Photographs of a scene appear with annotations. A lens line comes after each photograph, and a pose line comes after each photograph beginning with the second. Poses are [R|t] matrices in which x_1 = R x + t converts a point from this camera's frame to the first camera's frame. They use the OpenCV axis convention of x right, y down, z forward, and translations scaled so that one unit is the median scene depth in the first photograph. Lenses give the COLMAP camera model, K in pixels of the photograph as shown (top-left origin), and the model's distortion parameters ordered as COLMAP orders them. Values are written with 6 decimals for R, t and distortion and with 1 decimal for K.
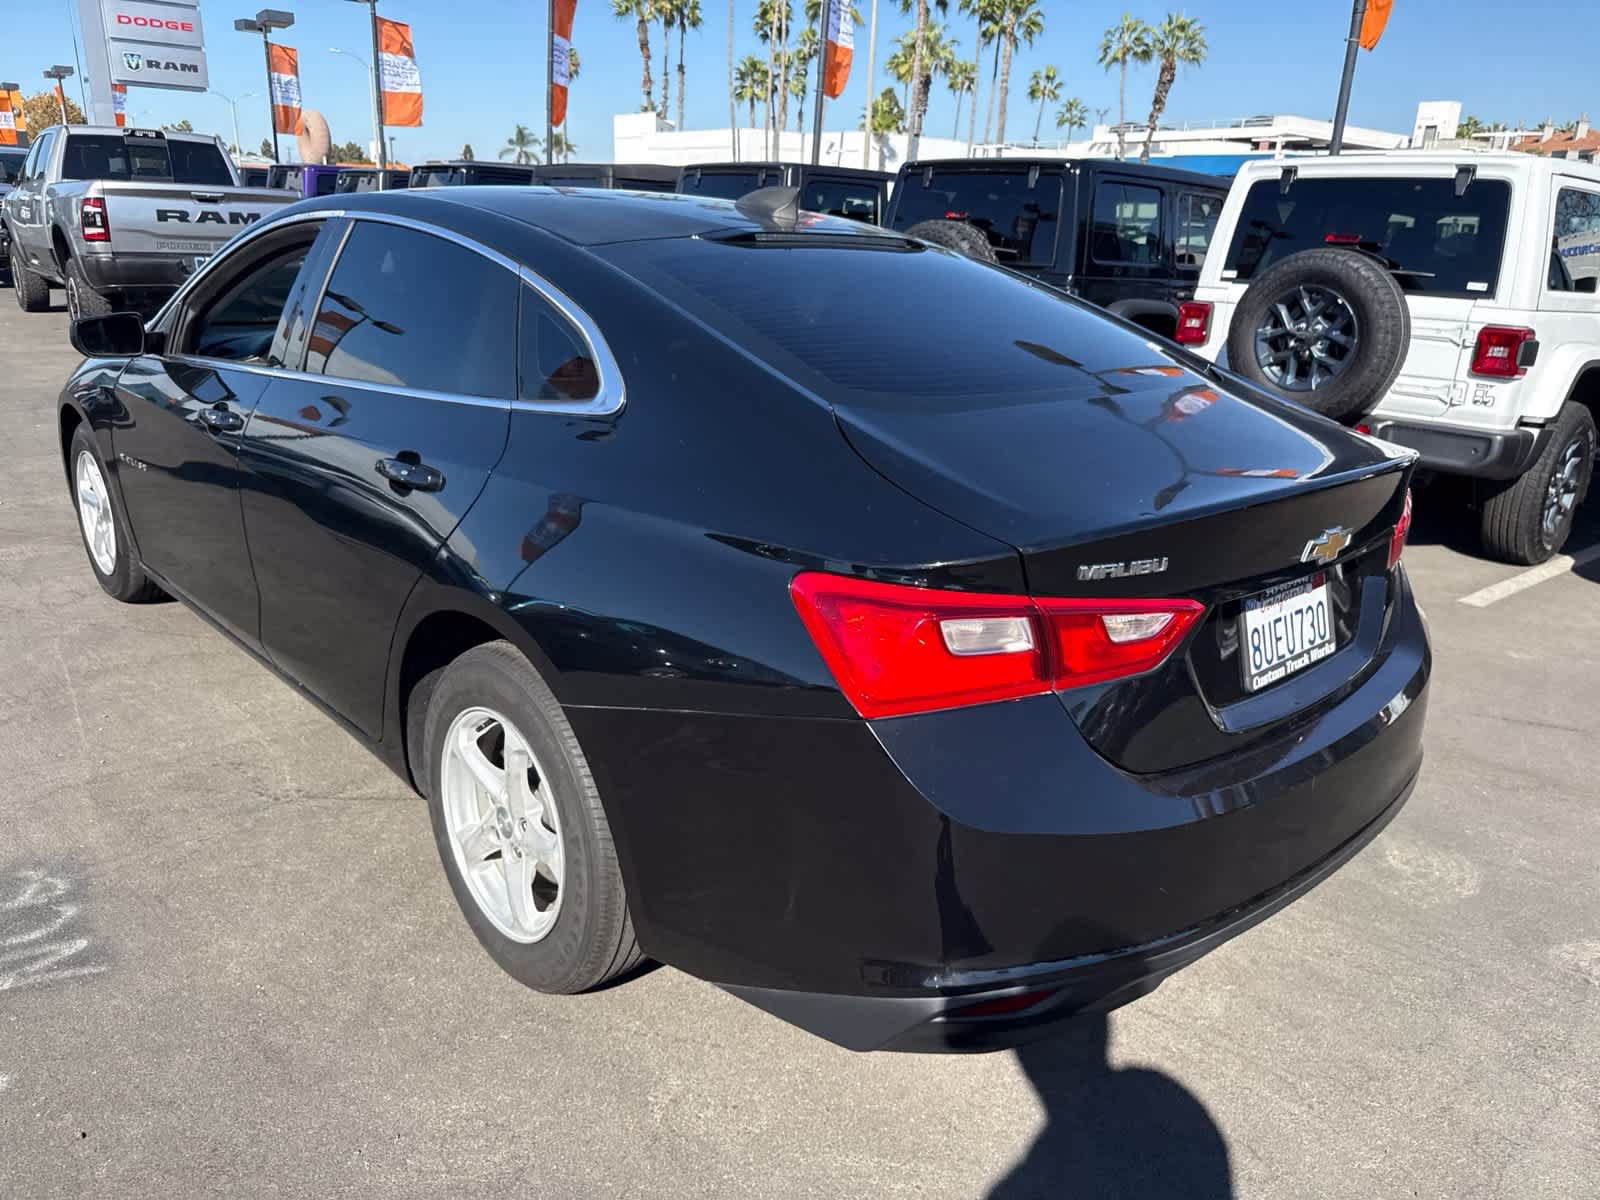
lens RADIAL K [[1135.9, 0, 800.6], [0, 1135.9, 593.9], [0, 0, 1]] dist [0.019870, -0.023081]
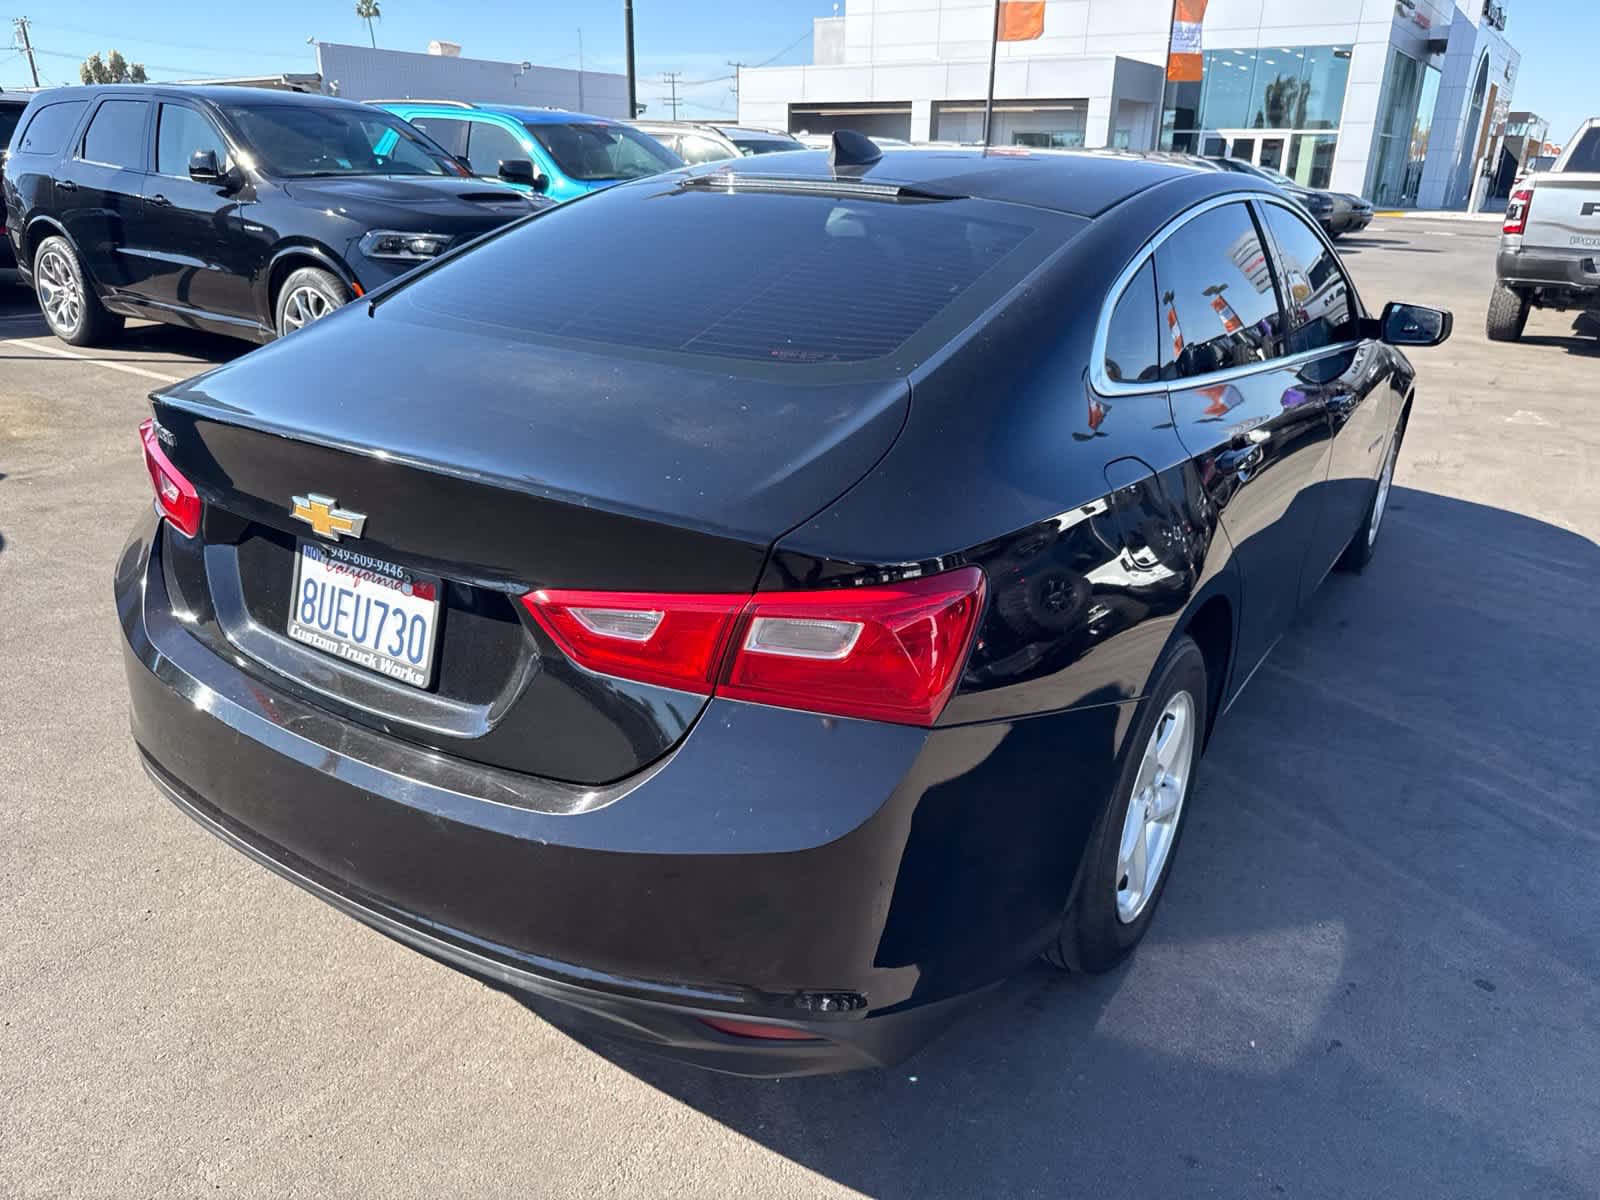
lens RADIAL K [[1135.9, 0, 805.8], [0, 1135.9, 606.7], [0, 0, 1]] dist [0.019870, -0.023081]
pose [[0.253337, 0.320671, -0.912683, 0.206567], [-0.316948, 0.918899, 0.234879, -0.044645], [0.913983, 0.229770, 0.334427, 0.163537]]
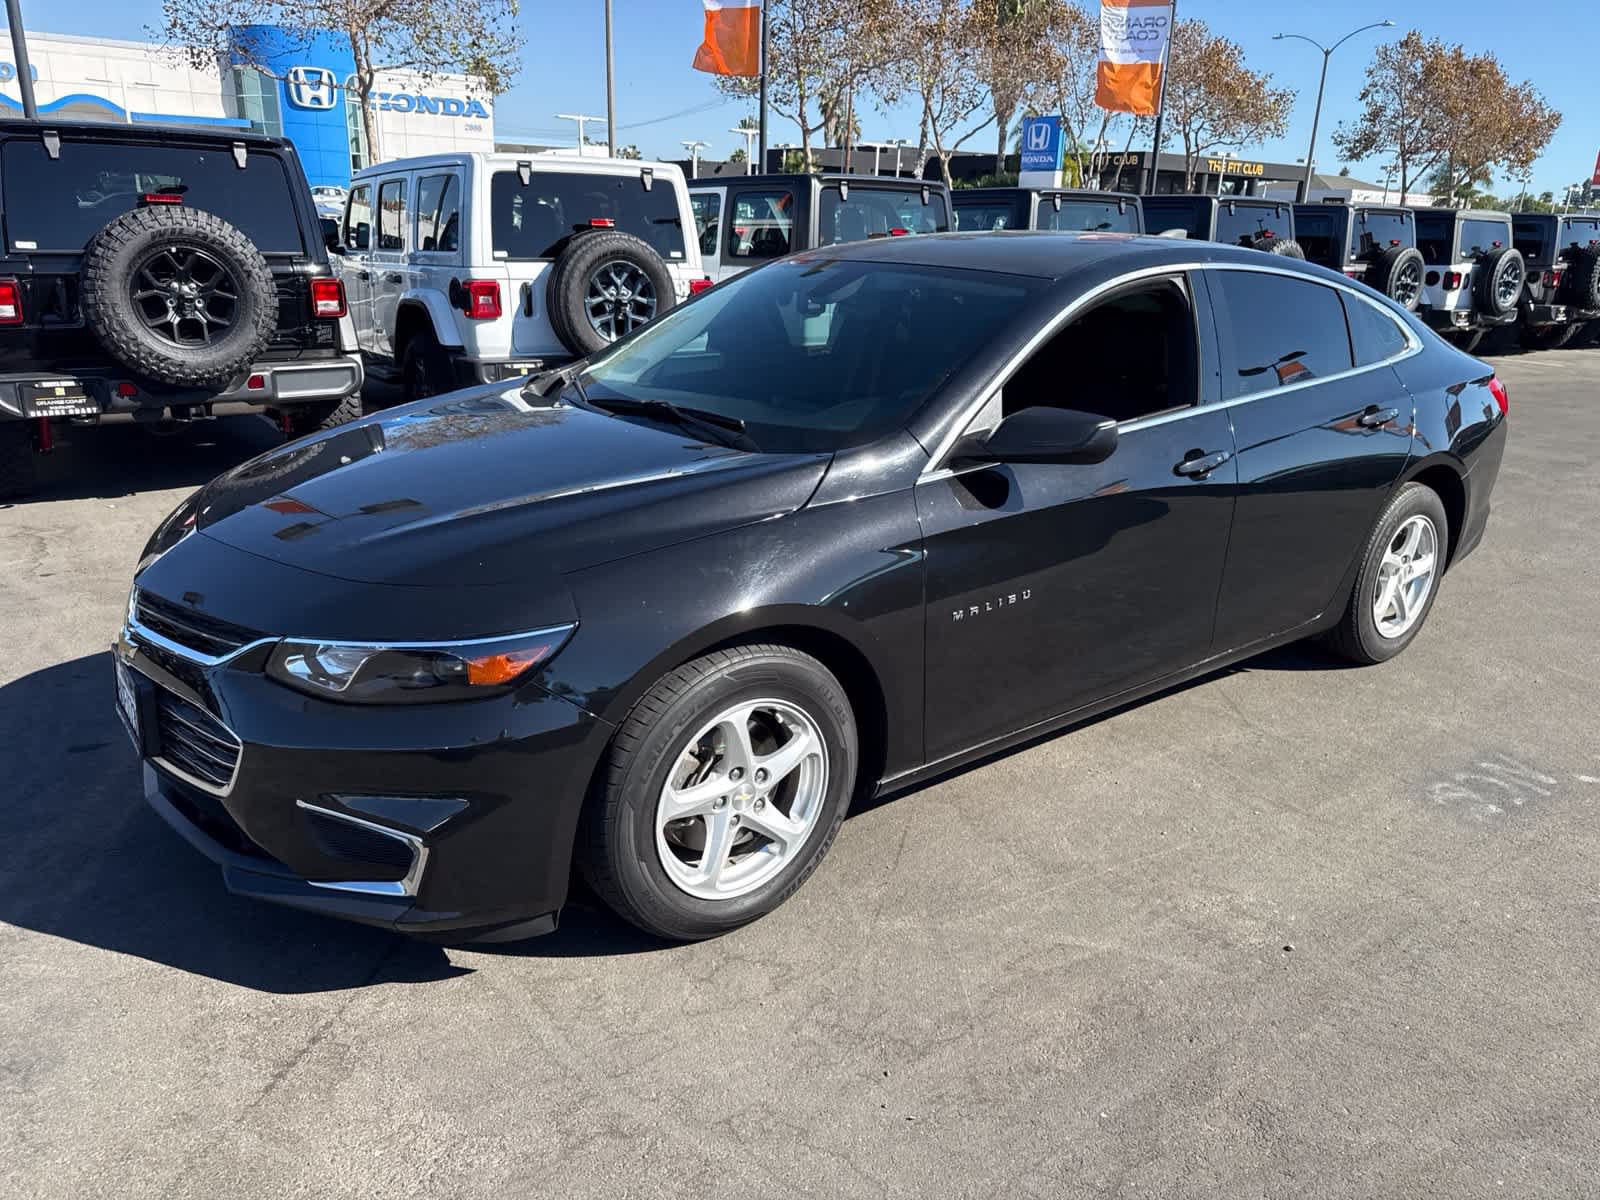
lens RADIAL K [[1135.9, 0, 794.5], [0, 1135.9, 593.9], [0, 0, 1]] dist [0.019870, -0.023081]
pose [[0.094170, -0.344349, 0.934107, -0.393790], [0.285486, 0.908211, 0.306022, -0.118924], [-0.953745, 0.237857, 0.183833, 0.296114]]
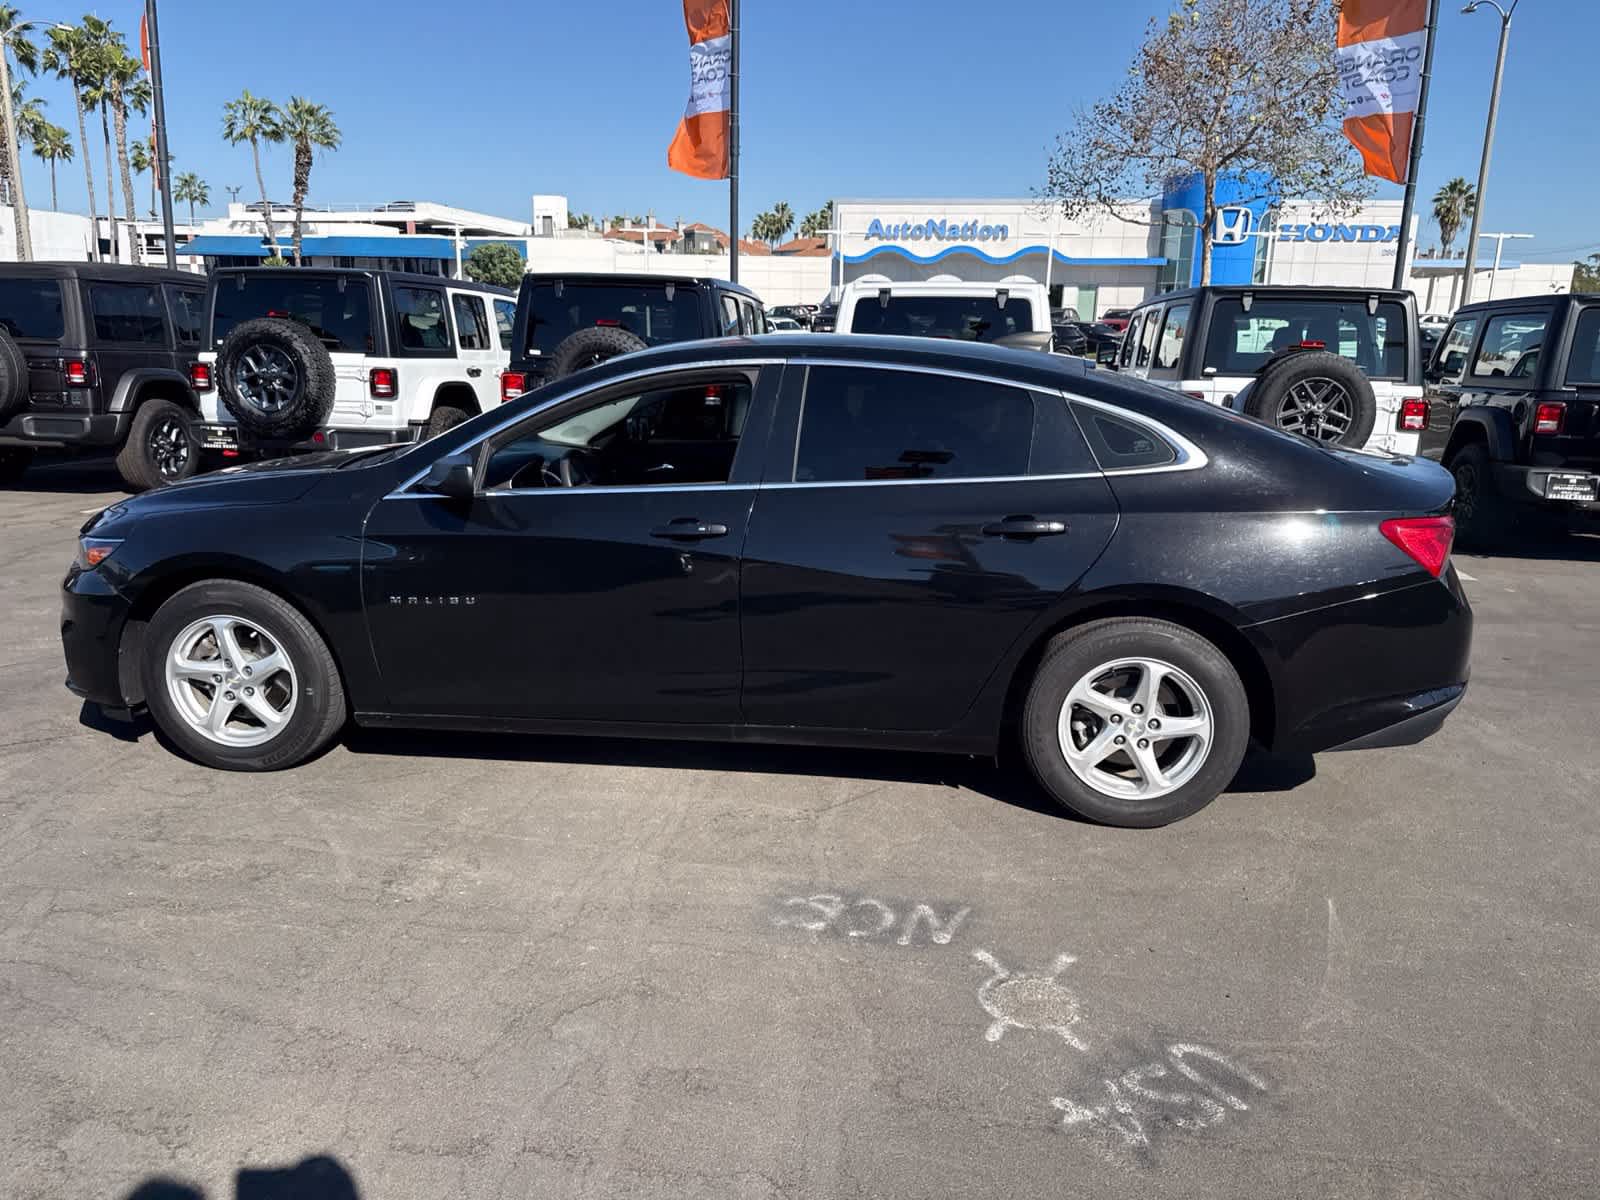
lens RADIAL K [[1135.9, 0, 805.2], [0, 1135.9, 599.4], [0, 0, 1]] dist [0.019870, -0.023081]
pose [[0.758799, -0.175592, 0.627209, -0.291206], [0.211371, 0.977243, 0.017870, -0.019453], [-0.616073, 0.119014, 0.778646, 0.000411]]
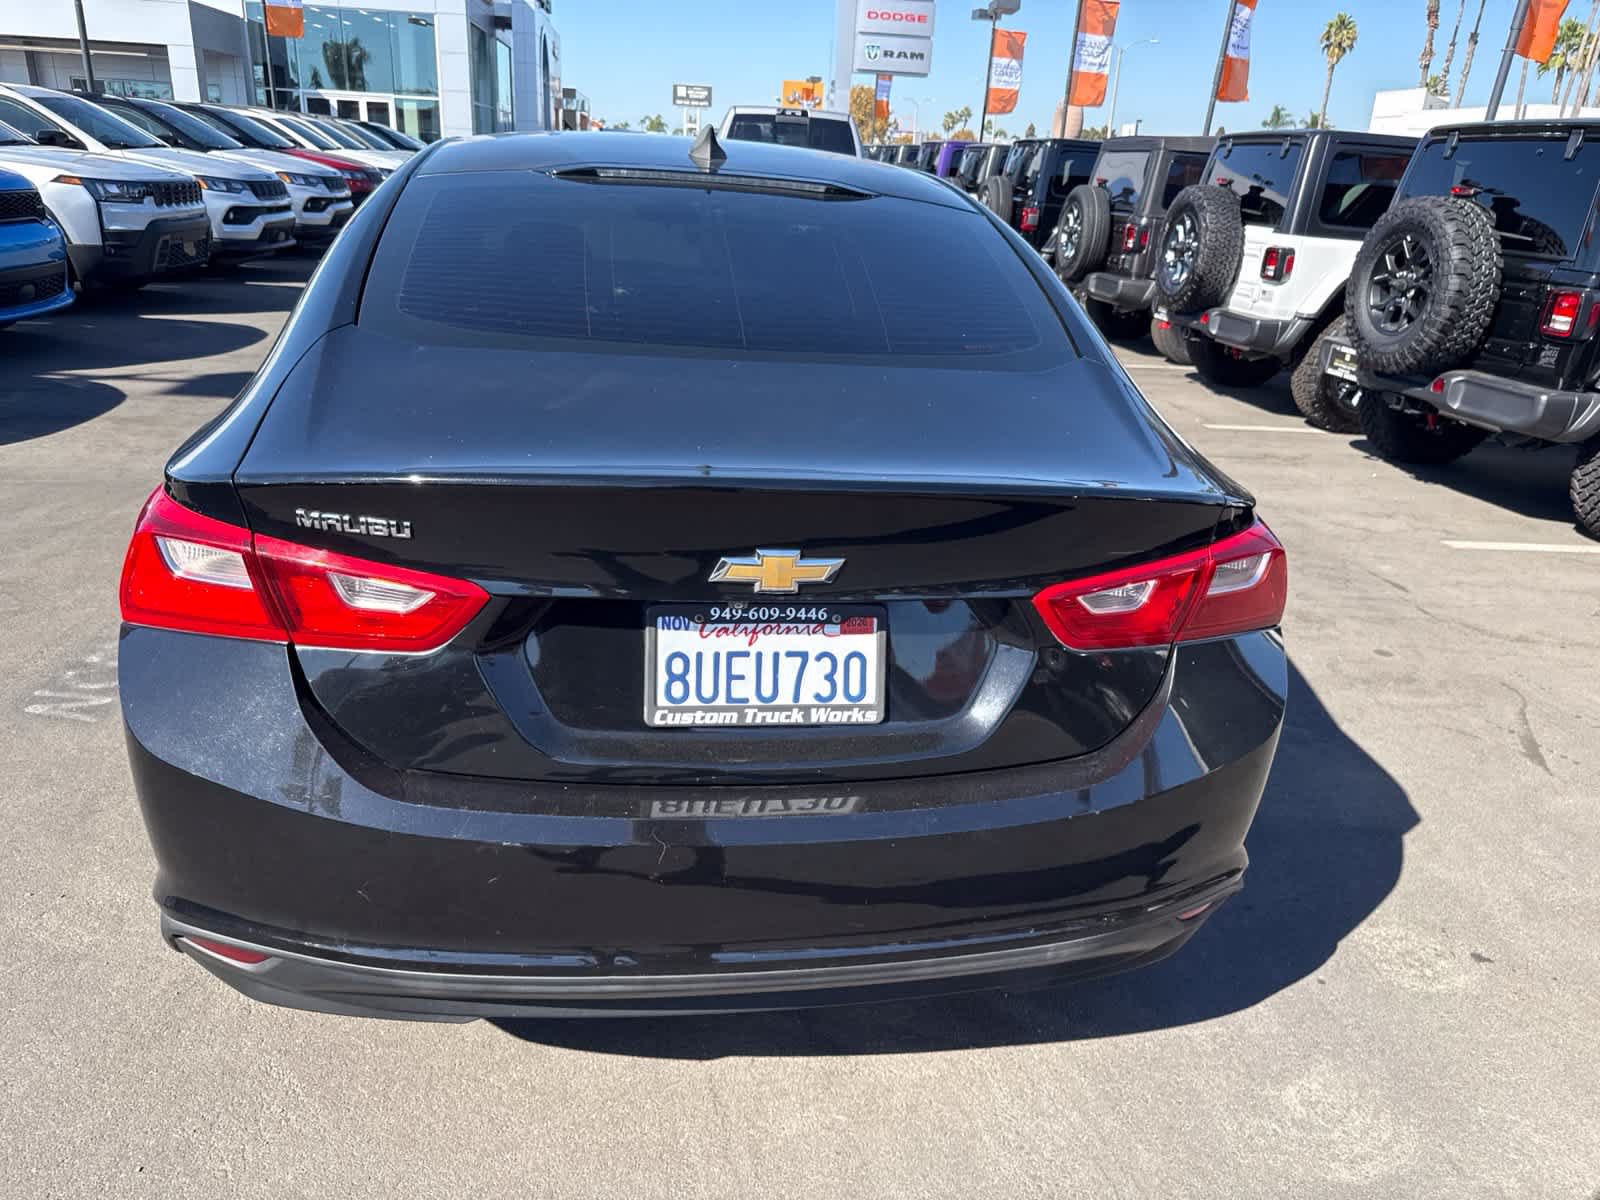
lens RADIAL K [[1135.9, 0, 809.9], [0, 1135.9, 597.9], [0, 0, 1]] dist [0.019870, -0.023081]
pose [[0.830327, 0.206613, -0.517560, 0.136253], [-0.198405, 0.977478, 0.071912, -0.012888], [0.520762, 0.042976, 0.852619, 0.055713]]
